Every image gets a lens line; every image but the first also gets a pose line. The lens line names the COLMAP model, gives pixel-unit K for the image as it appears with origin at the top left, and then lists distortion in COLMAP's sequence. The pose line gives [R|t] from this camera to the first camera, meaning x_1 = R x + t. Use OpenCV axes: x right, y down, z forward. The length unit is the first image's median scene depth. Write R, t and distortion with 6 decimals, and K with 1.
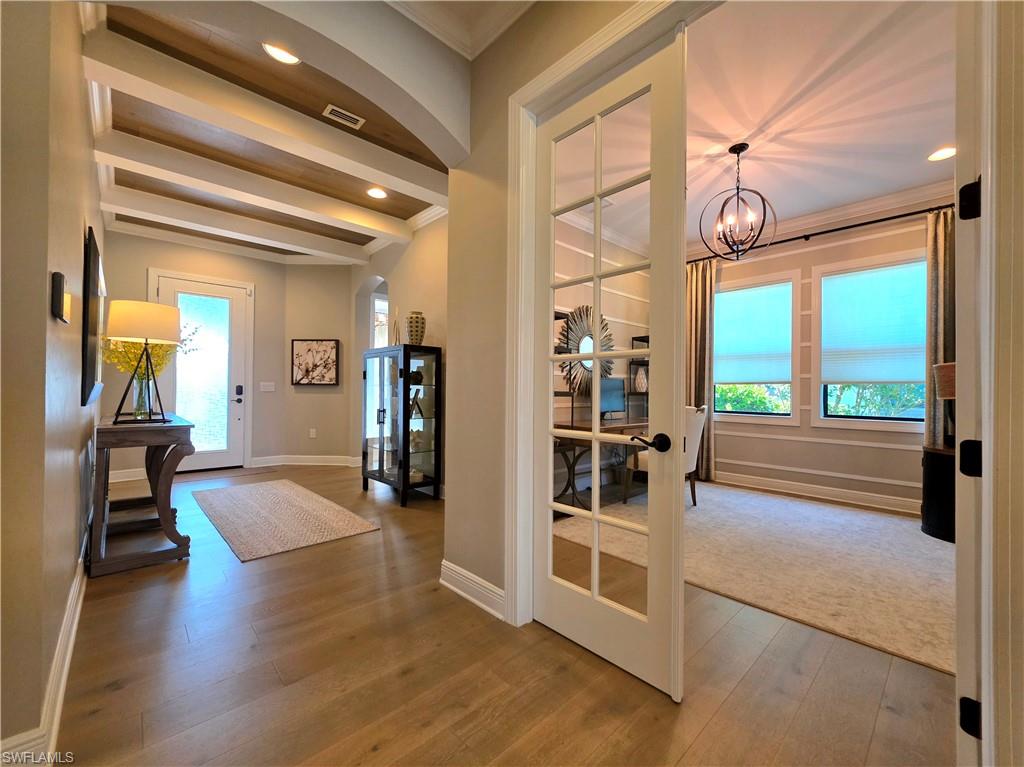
lens RADIAL K [[411.6, 0, 517.8], [0, 411.6, 380.1], [0, 0, 1]] dist [0.000887, -0.000005]
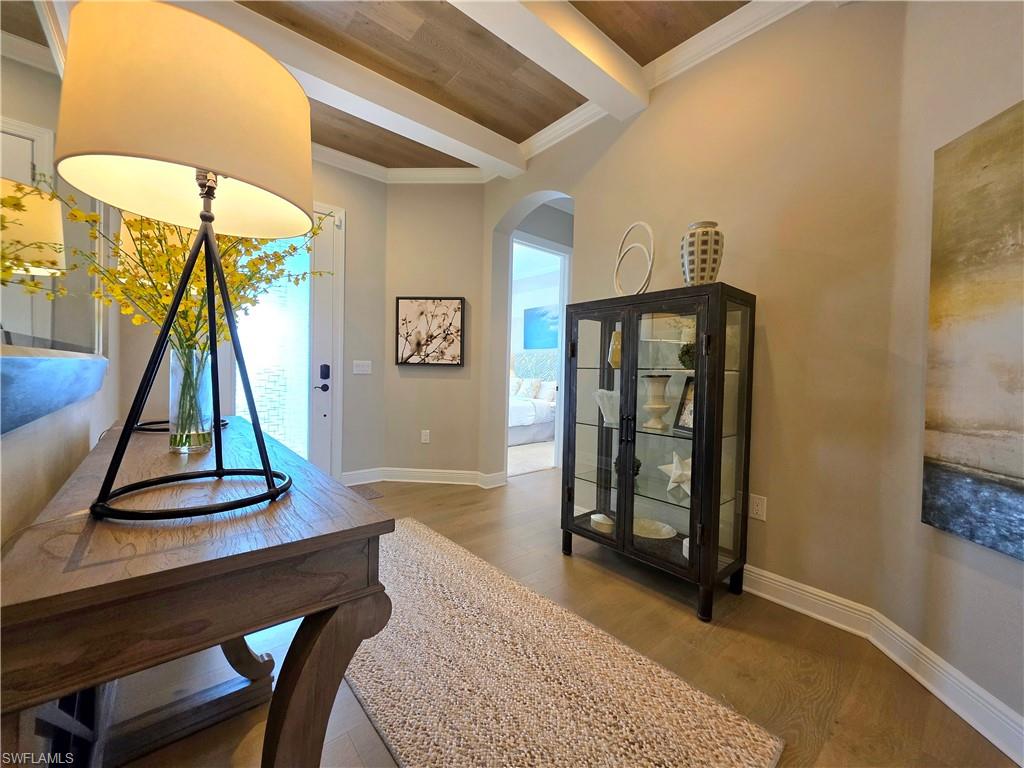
lens RADIAL K [[411.7, 0, 517.5], [0, 411.7, 371.1], [0, 0, 1]] dist [0.001402, -0.000016]
pose [[0.998393, 0.012168, -0.055351, -0.313535], [-0.011004, 0.999713, 0.021297, 0.005173], [0.055594, -0.020654, 0.998240, 0.339188]]
